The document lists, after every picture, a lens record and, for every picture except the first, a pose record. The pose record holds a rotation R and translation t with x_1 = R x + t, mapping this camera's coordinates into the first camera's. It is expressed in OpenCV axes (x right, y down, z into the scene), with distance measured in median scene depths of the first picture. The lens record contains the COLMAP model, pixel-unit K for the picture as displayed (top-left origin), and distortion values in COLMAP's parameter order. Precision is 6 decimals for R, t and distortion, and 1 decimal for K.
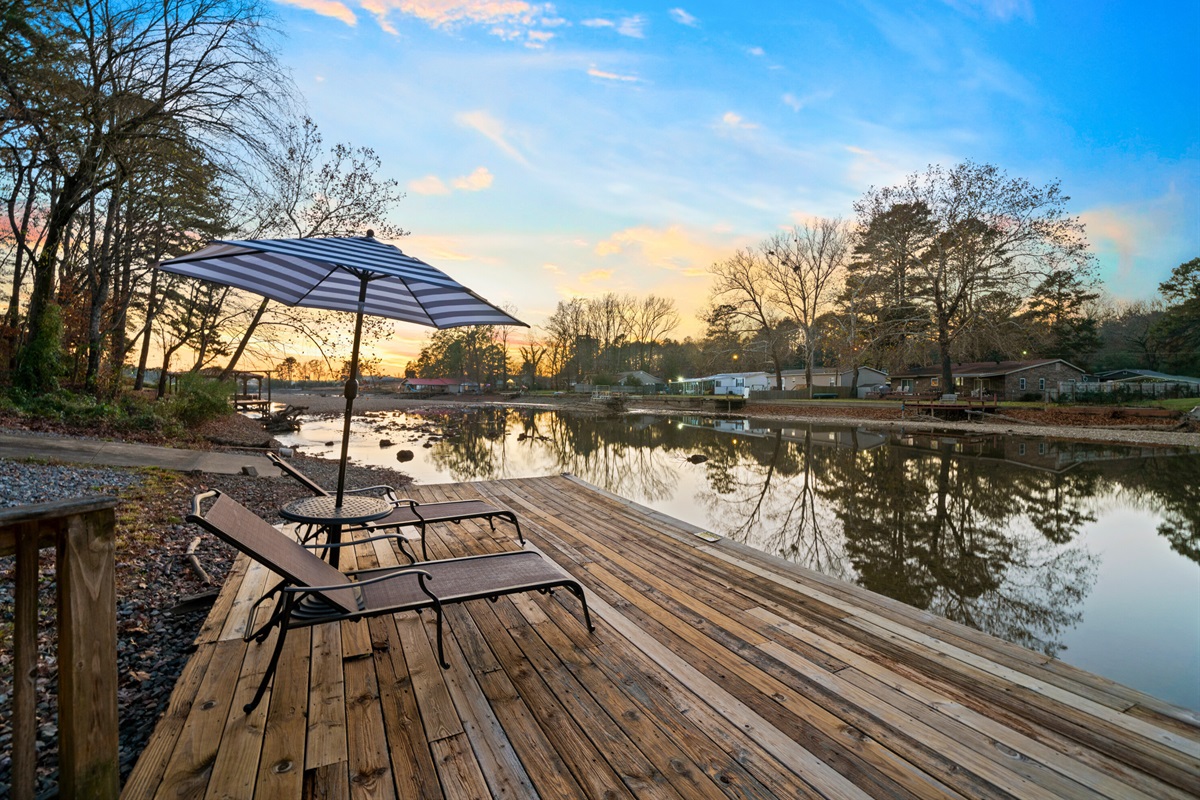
lens RADIAL K [[511.3, 0, 607.0], [0, 511.3, 381.9], [0, 0, 1]] dist [0.001446, 0.000326]
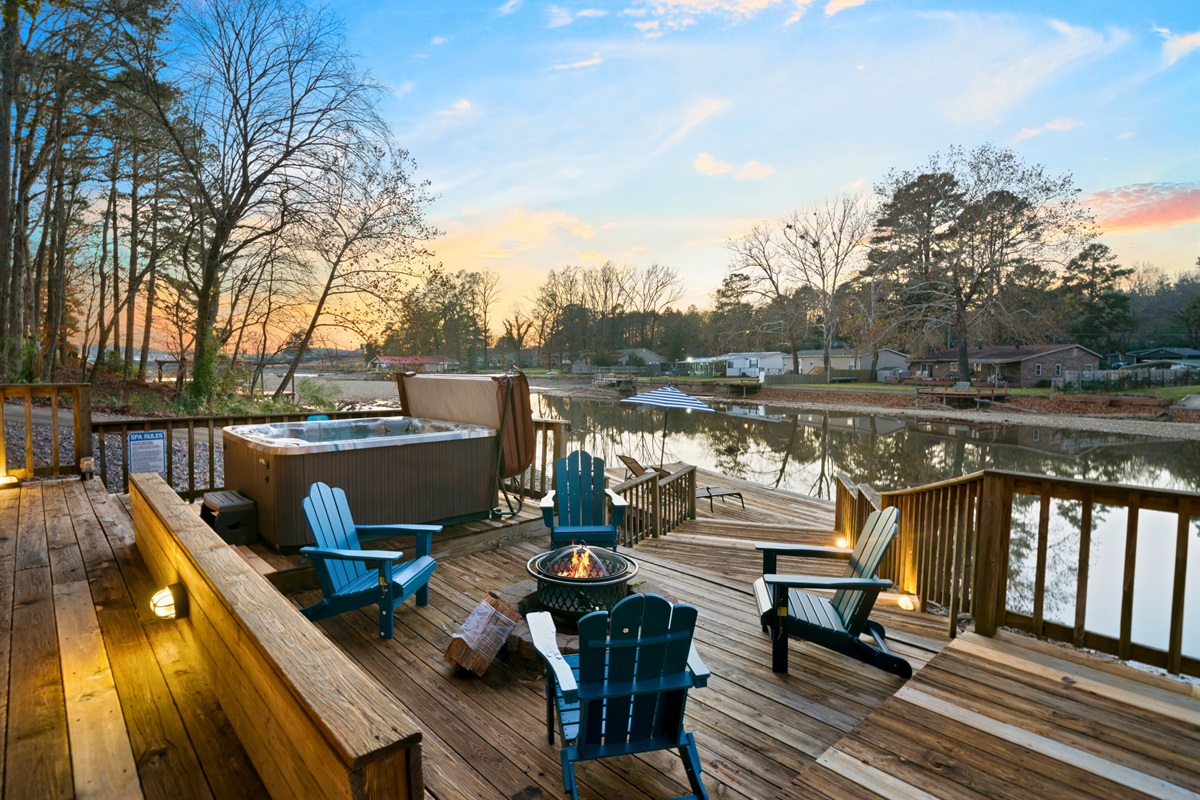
lens RADIAL K [[611.0, 0, 607.8], [0, 611.0, 378.8], [0, 0, 1]] dist [0.005012, -0.000158]
pose [[0.999624, -0.002793, 0.027277, -0.041502], [0.001646, 0.999116, 0.042015, -0.021428], [-0.027370, -0.041954, 0.998745, -0.119404]]
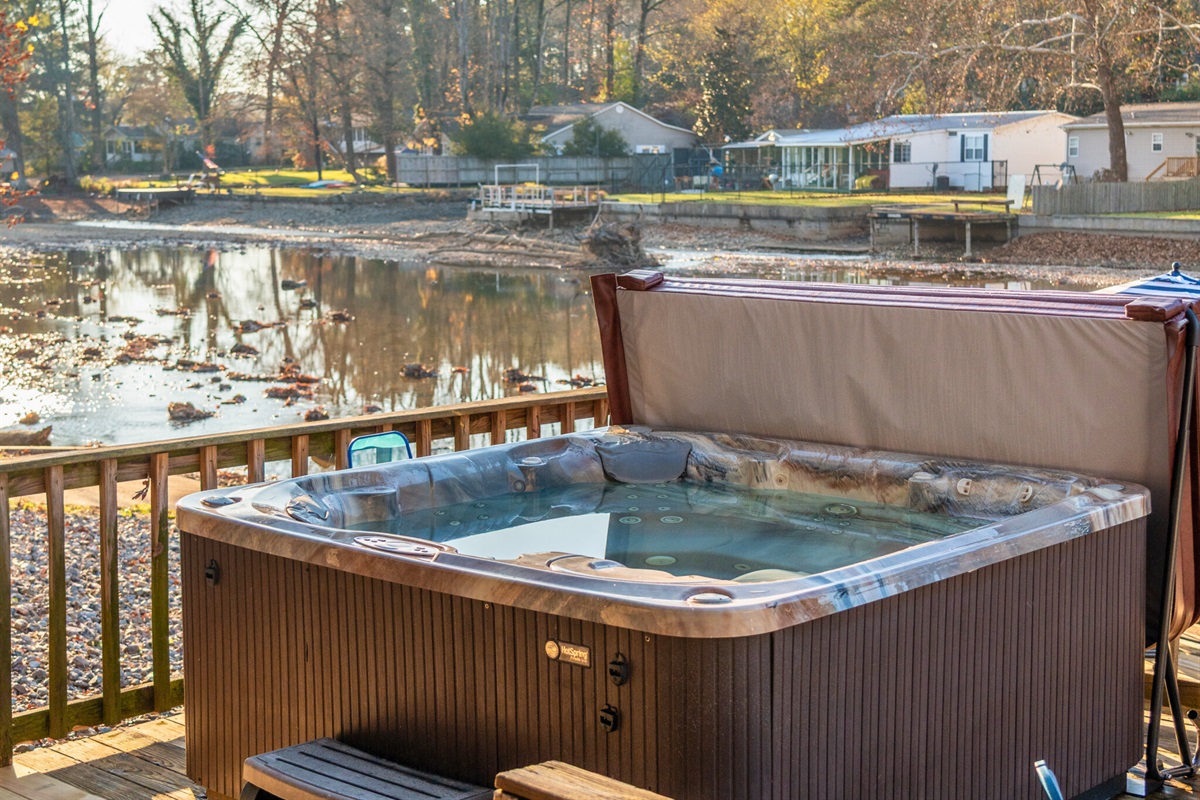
lens RADIAL K [[1911.8, 0, 608.8], [0, 1911.8, 397.8], [0, 0, 1]] dist [0.003197, 0.000000]
pose [[0.994268, -0.025431, 0.103847, -0.083638], [0.009821, 0.988916, 0.148150, -0.025867], [-0.106464, -0.146281, 0.983498, -0.106603]]
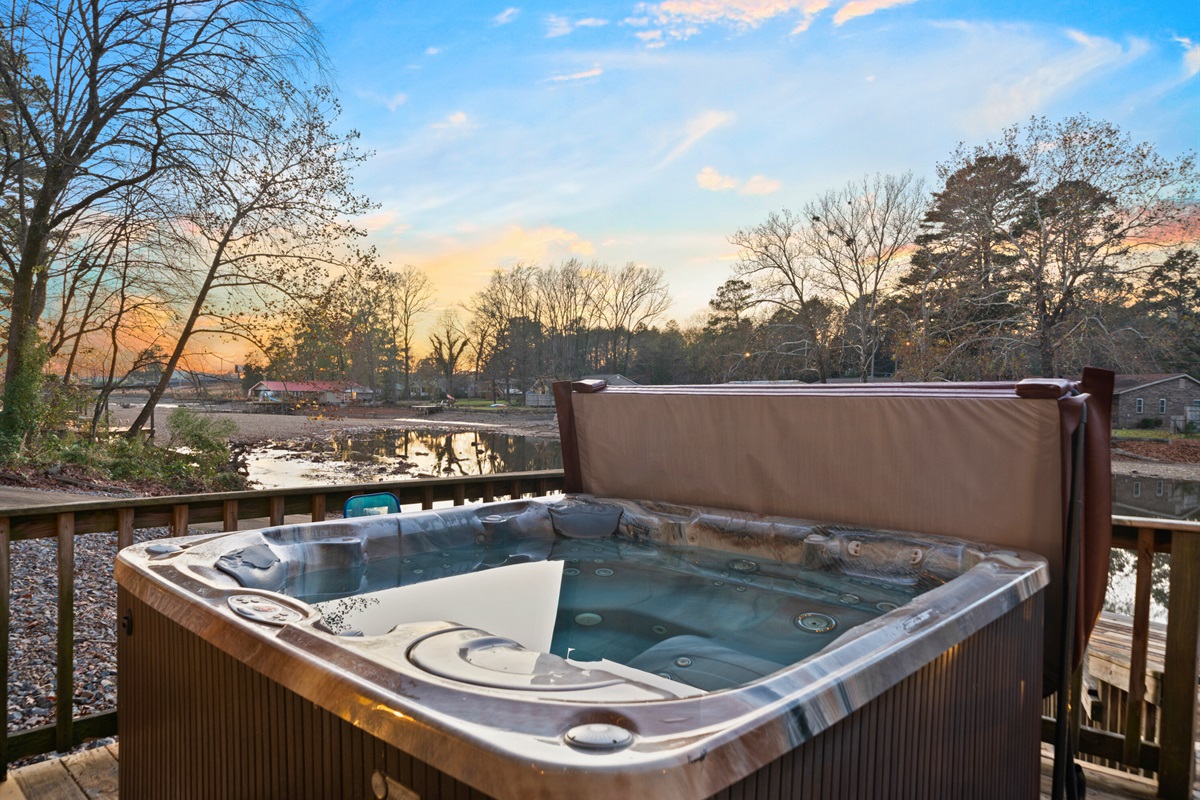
lens RADIAL K [[771.1, 0, 606.0], [0, 771.1, 401.7], [0, 0, 1]] dist [0.006803, -0.002951]
pose [[0.995488, 0.006349, 0.094673, -0.076118], [-0.008829, 0.999628, 0.025806, -0.018133], [-0.094474, -0.026526, 0.995174, -0.065877]]
